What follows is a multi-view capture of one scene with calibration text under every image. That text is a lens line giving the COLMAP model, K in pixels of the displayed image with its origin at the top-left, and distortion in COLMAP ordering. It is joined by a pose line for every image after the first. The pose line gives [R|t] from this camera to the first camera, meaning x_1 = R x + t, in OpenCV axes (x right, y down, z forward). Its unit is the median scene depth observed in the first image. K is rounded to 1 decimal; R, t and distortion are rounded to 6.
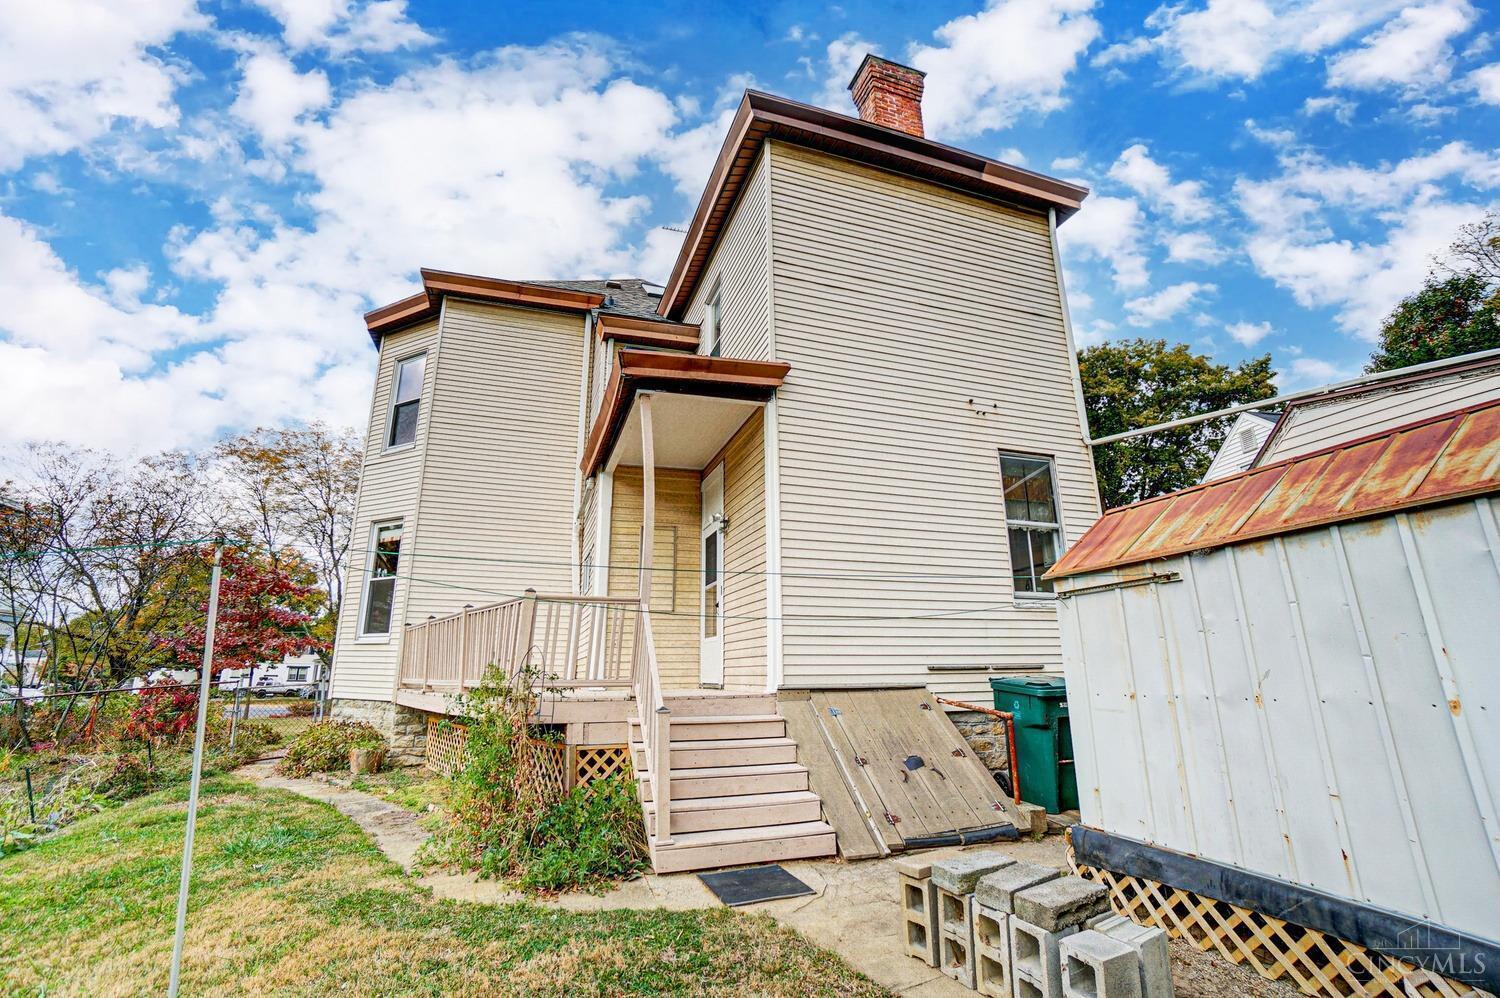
lens RADIAL K [[663.6, 0, 754.8], [0, 663.6, 491.9], [0, 0, 1]] dist [-0.076181, 0.032476]
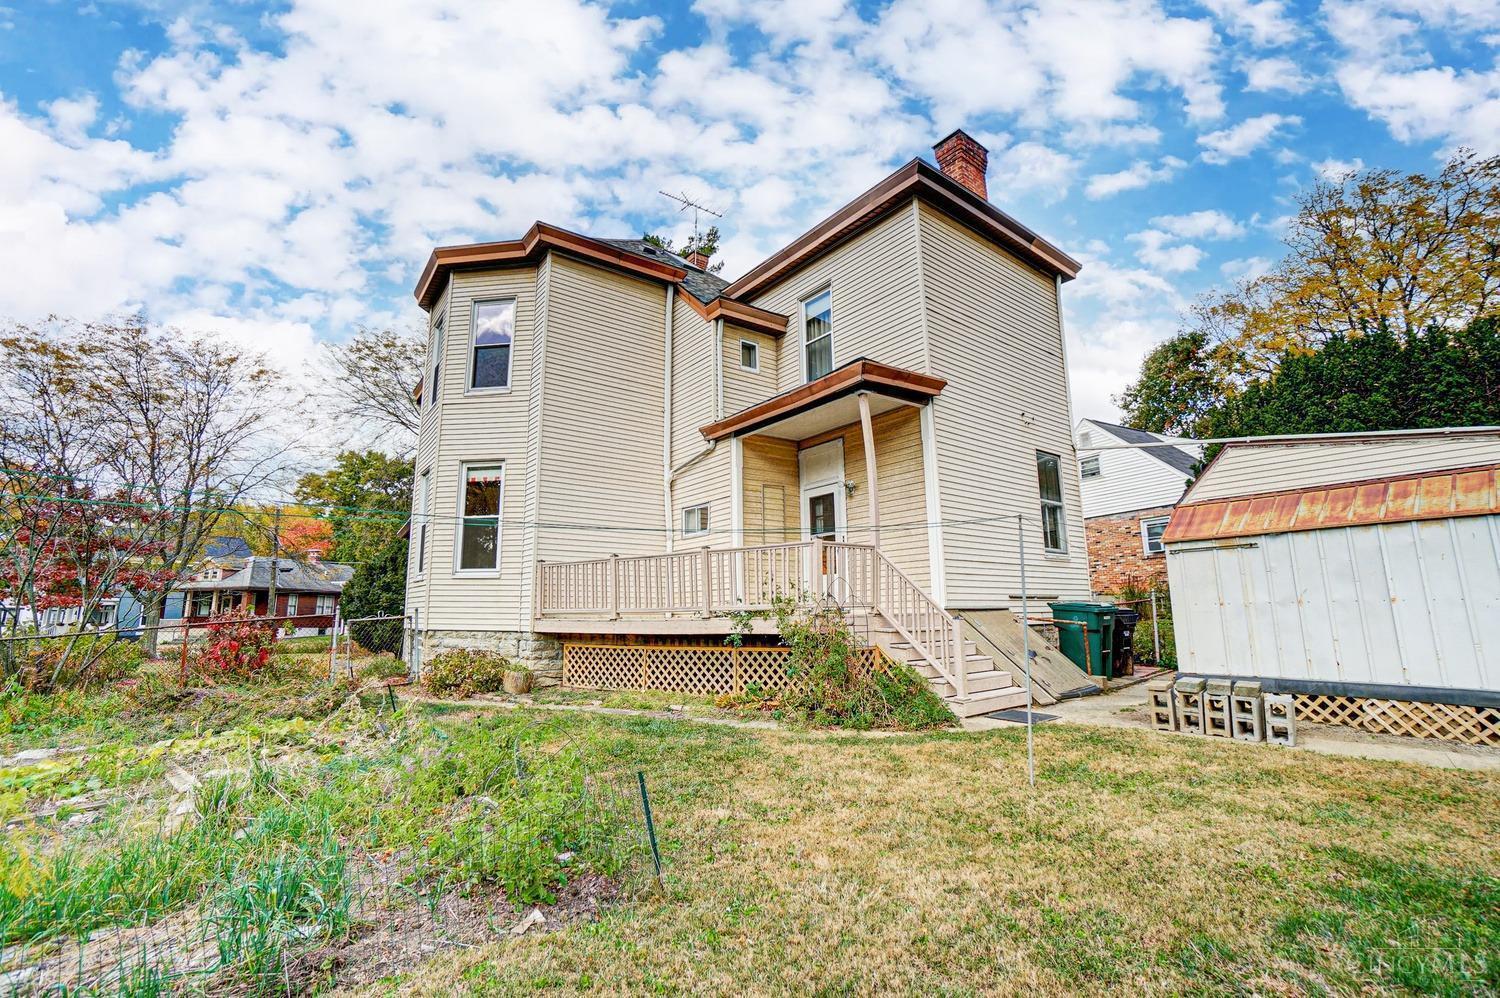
lens RADIAL K [[663.6, 0, 754.8], [0, 663.6, 491.9], [0, 0, 1]] dist [-0.076181, 0.032476]
pose [[0.946533, 0.056475, 0.317627, -0.732072], [-0.082006, 0.994338, 0.067584, -0.020630], [-0.312011, -0.090018, 0.945804, -0.197034]]
